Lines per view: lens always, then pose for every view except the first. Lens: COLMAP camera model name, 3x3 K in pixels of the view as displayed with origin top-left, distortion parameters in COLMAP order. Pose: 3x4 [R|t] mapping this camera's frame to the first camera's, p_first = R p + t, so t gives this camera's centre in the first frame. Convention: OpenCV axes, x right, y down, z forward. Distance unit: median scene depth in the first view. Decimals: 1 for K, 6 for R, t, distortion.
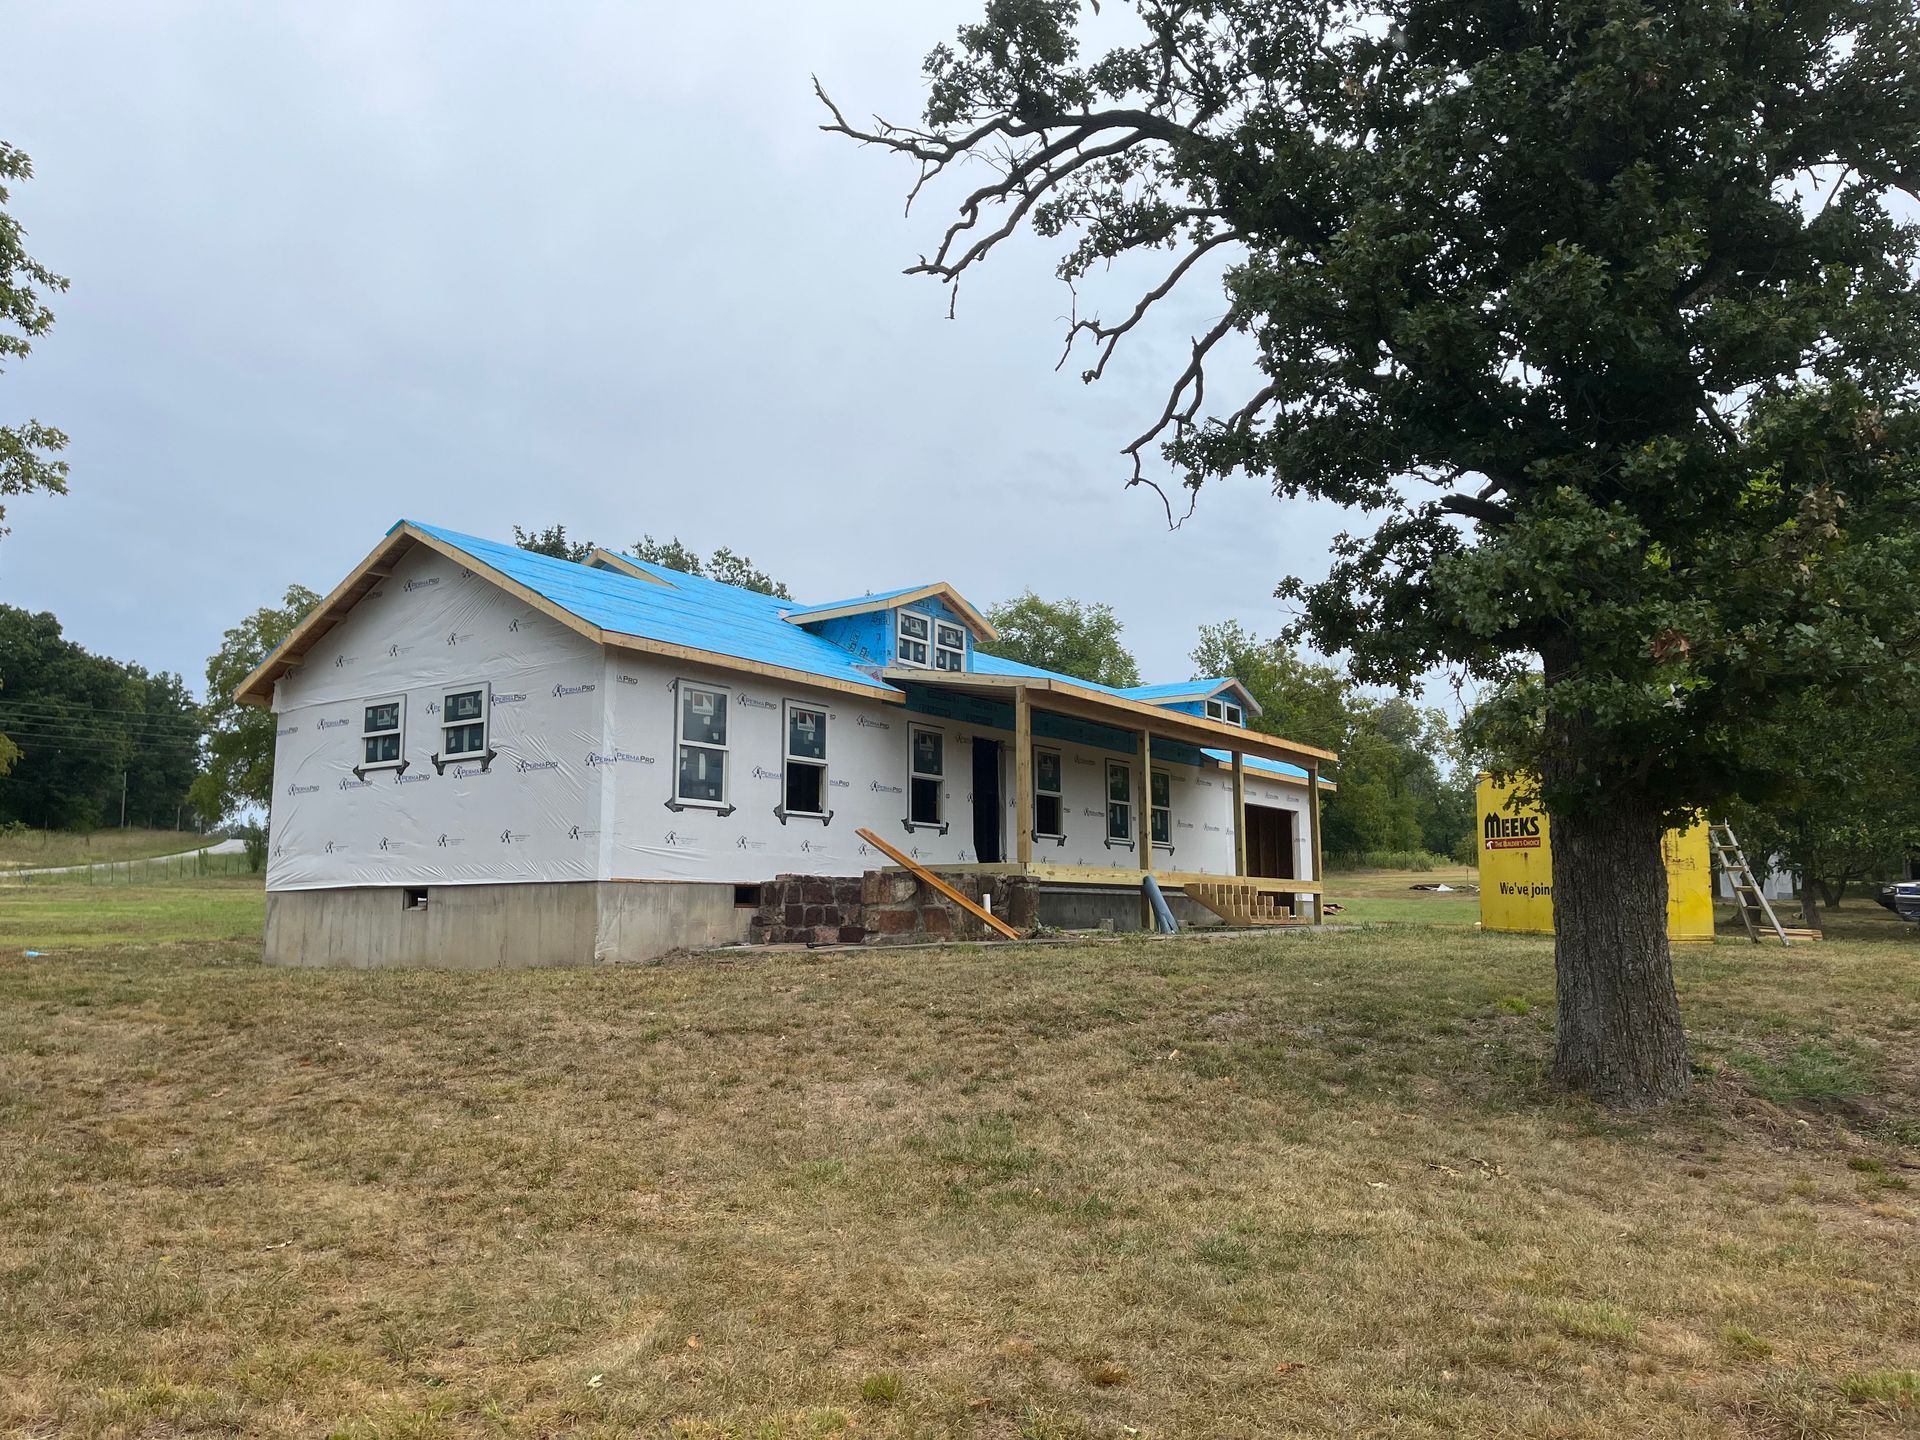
lens RADIAL K [[1456.8, 0, 960.0], [0, 1456.8, 720.0], [0, 0, 1]] dist [0.024967, -0.002777]
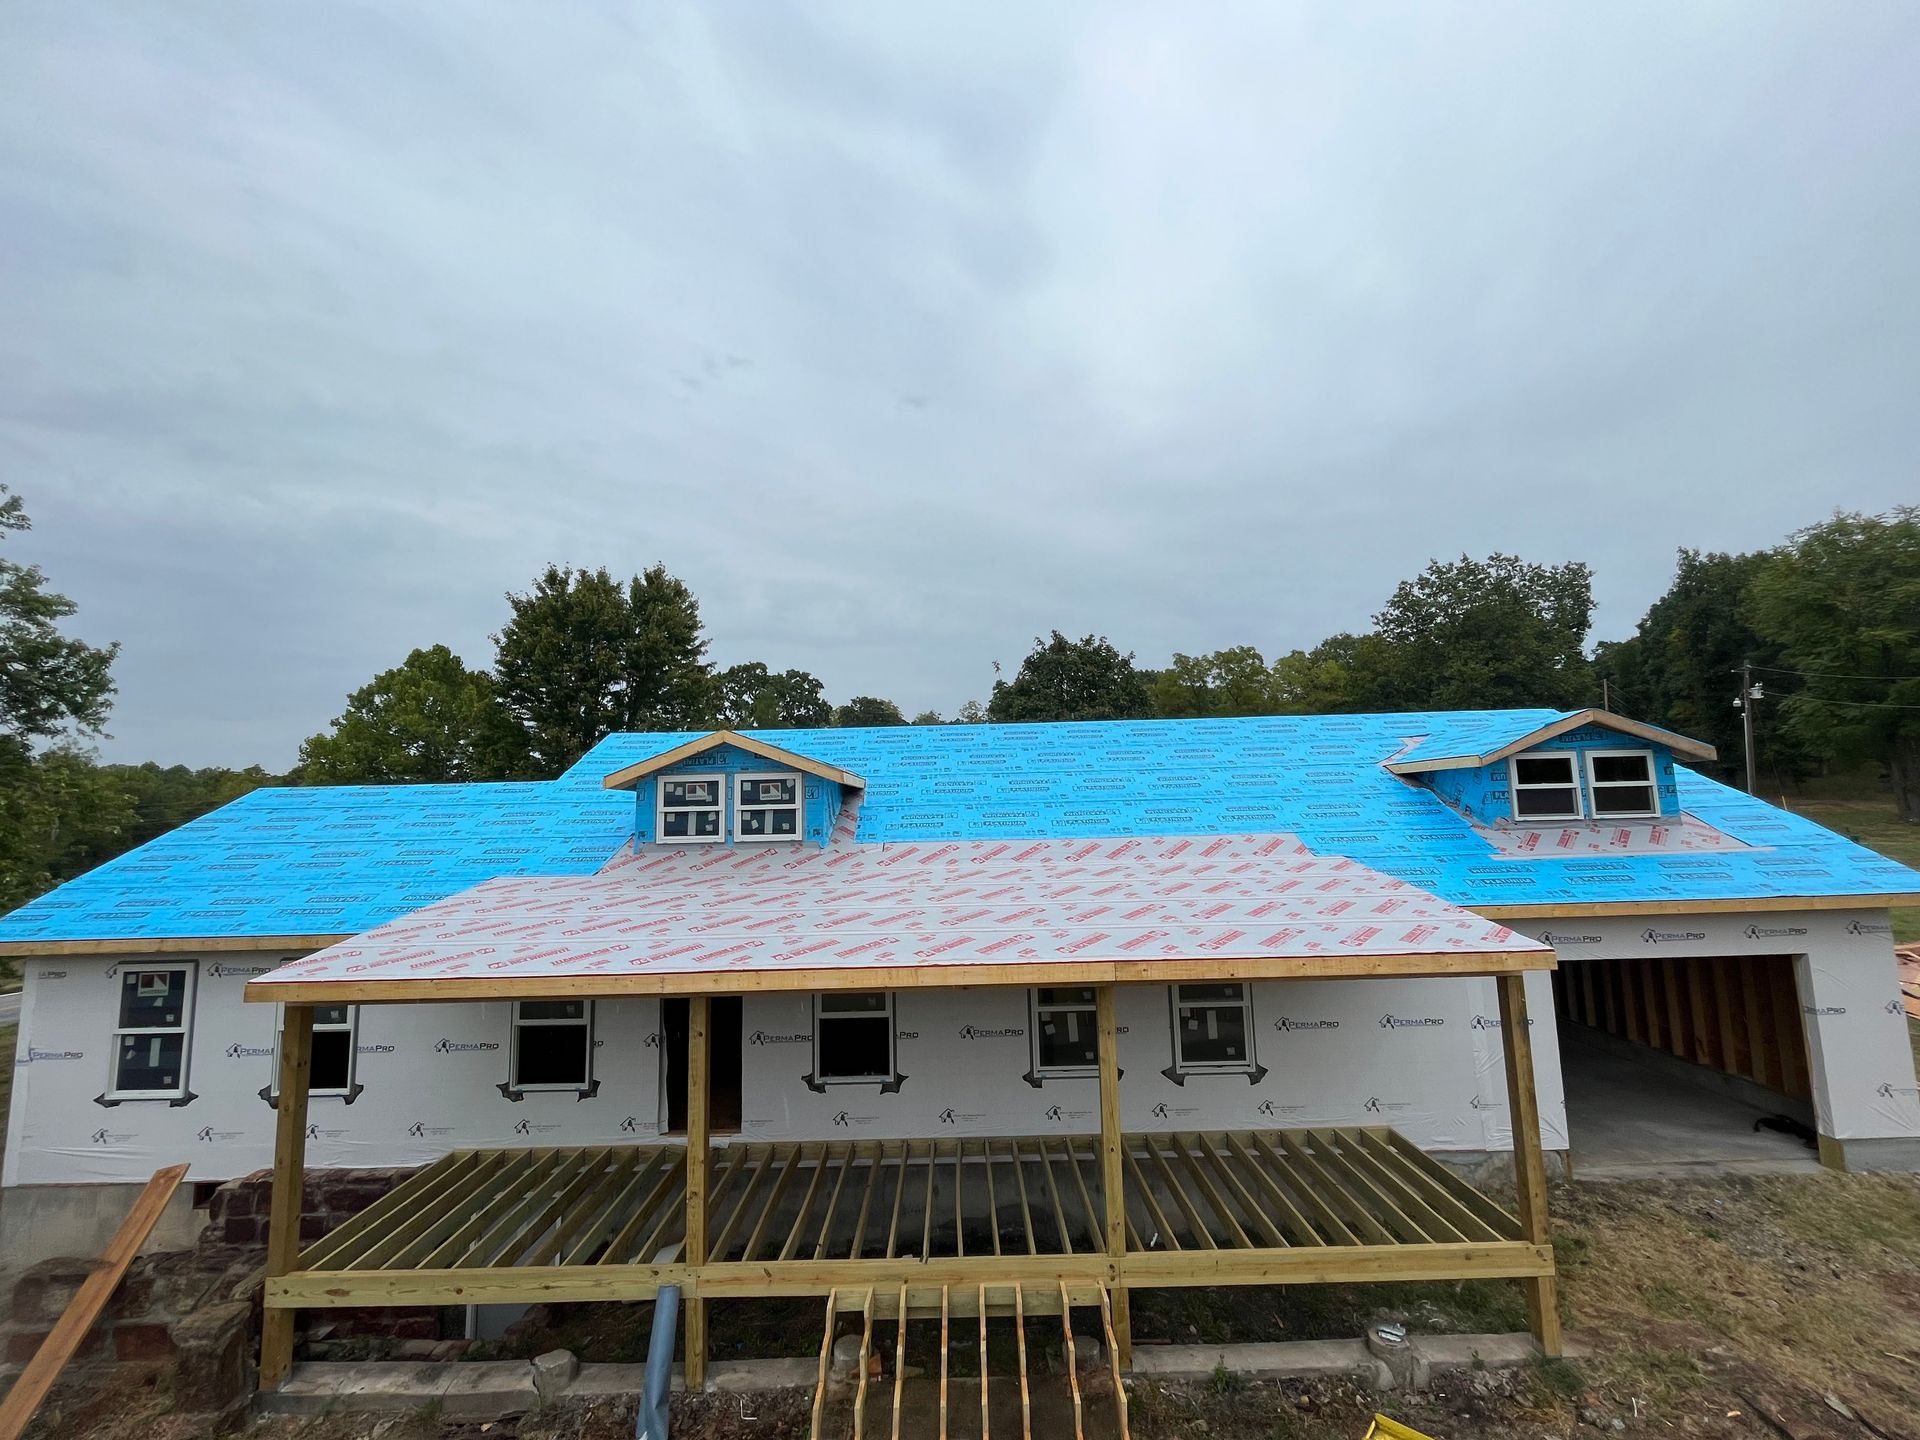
lens RADIAL K [[785.2, 0, 967.4], [0, 785.2, 724.1], [0, 0, 1]] dist [-0.004261, -0.000551]
pose [[0.571980, -0.103983, -0.813650, 0.415996], [0.137231, 0.990083, -0.030060, -0.067631], [0.808707, -0.094465, 0.580577, 0.872152]]
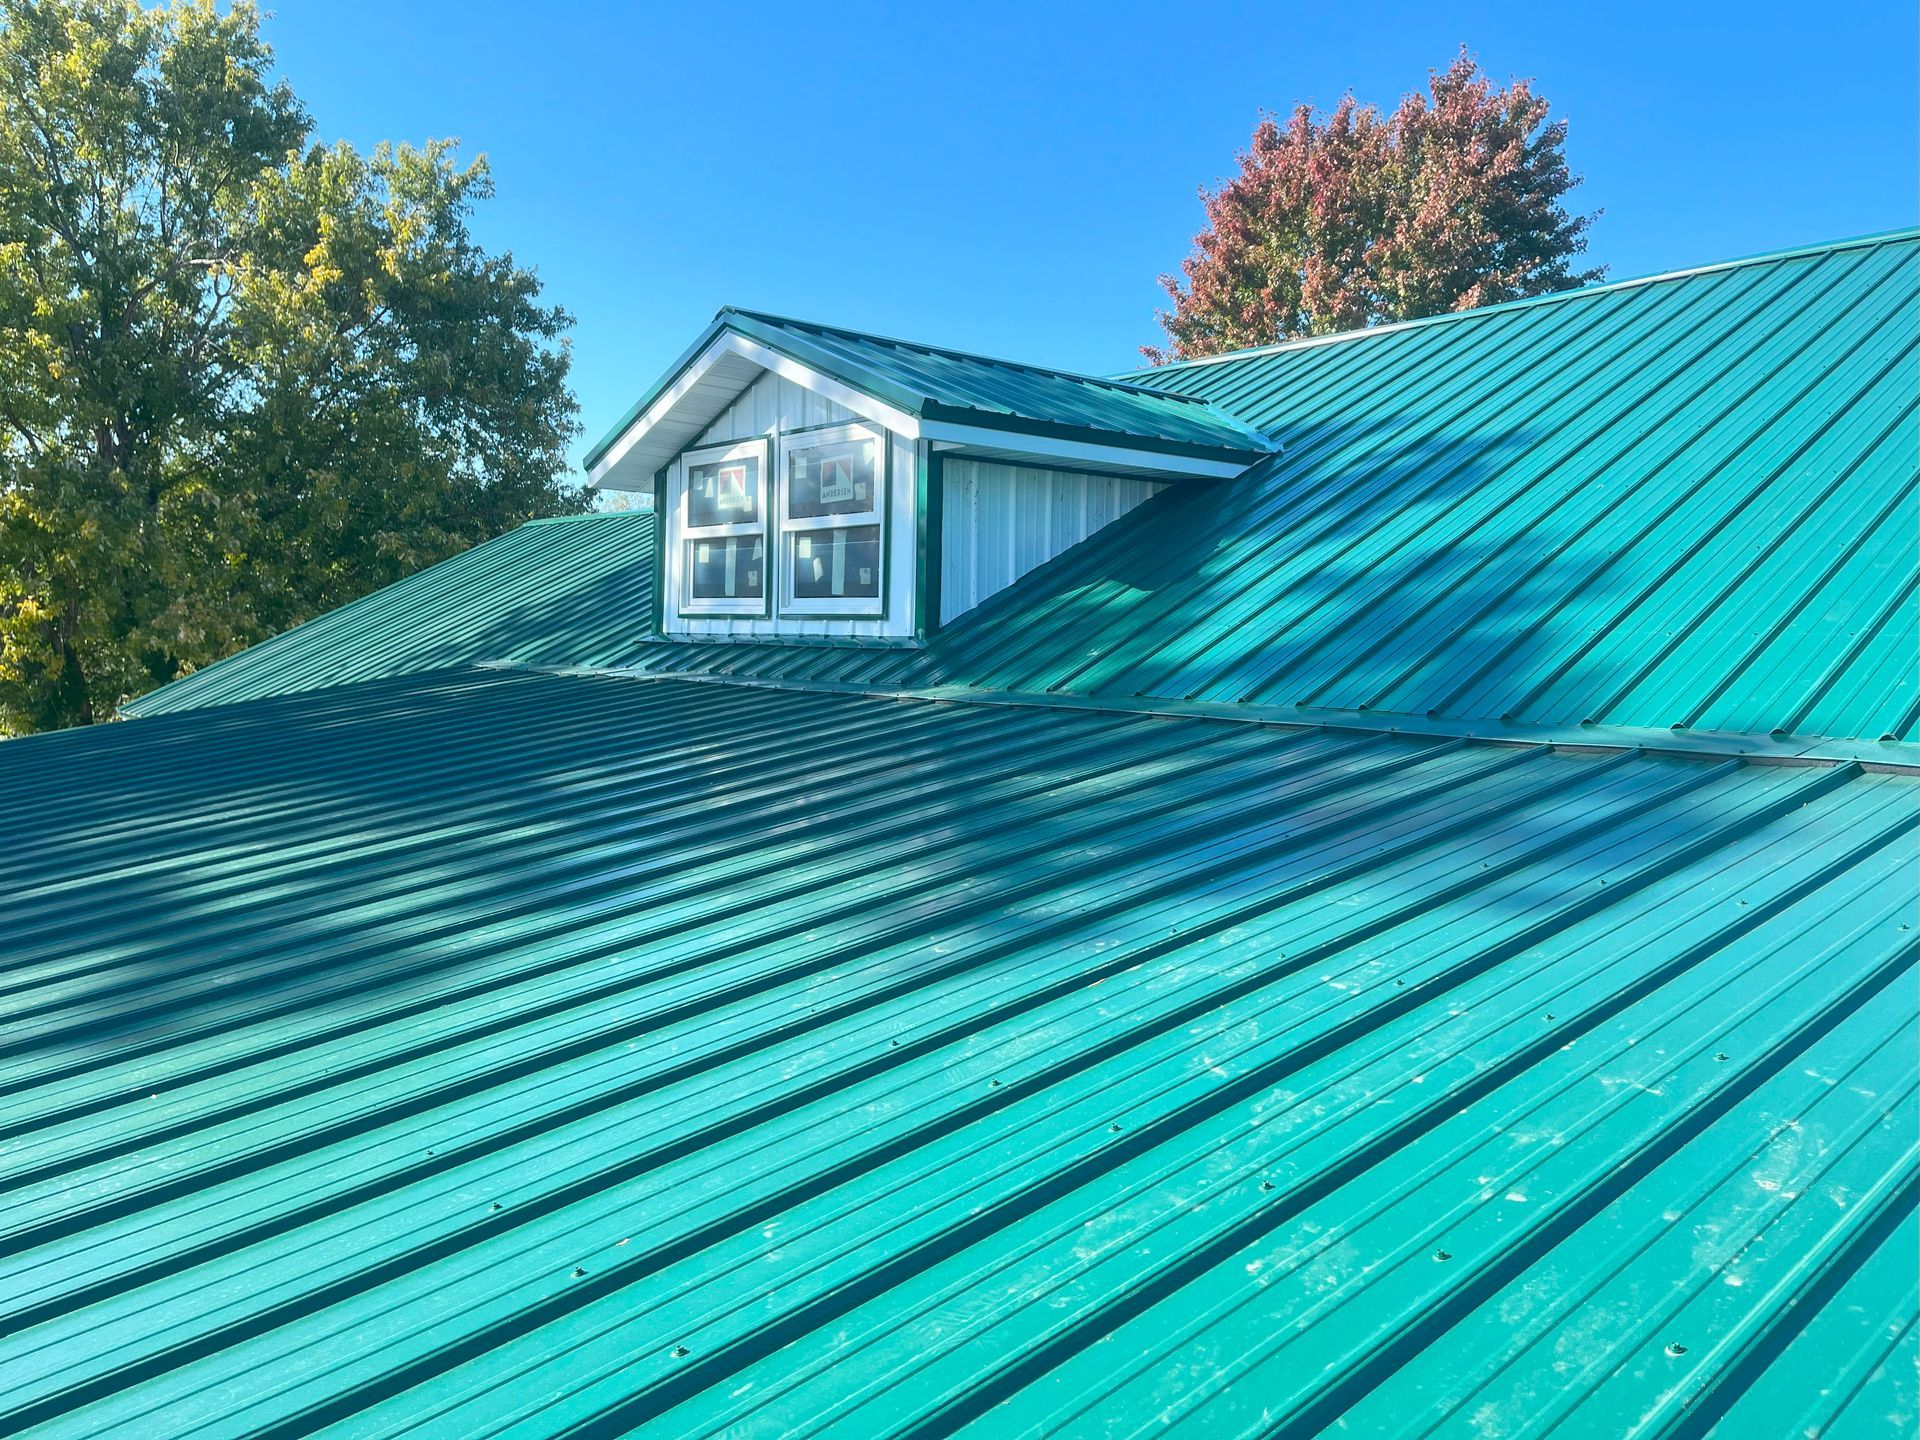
lens RADIAL K [[1461.4, 0, 973.6], [0, 1461.4, 722.1], [0, 0, 1]] dist [0.076706, -0.106587]
pose [[-0.264201, 0.051817, -0.963075, 0.271640], [0.122349, 0.992289, 0.019825, -0.012645], [0.956676, -0.112593, -0.268504, 1.133754]]
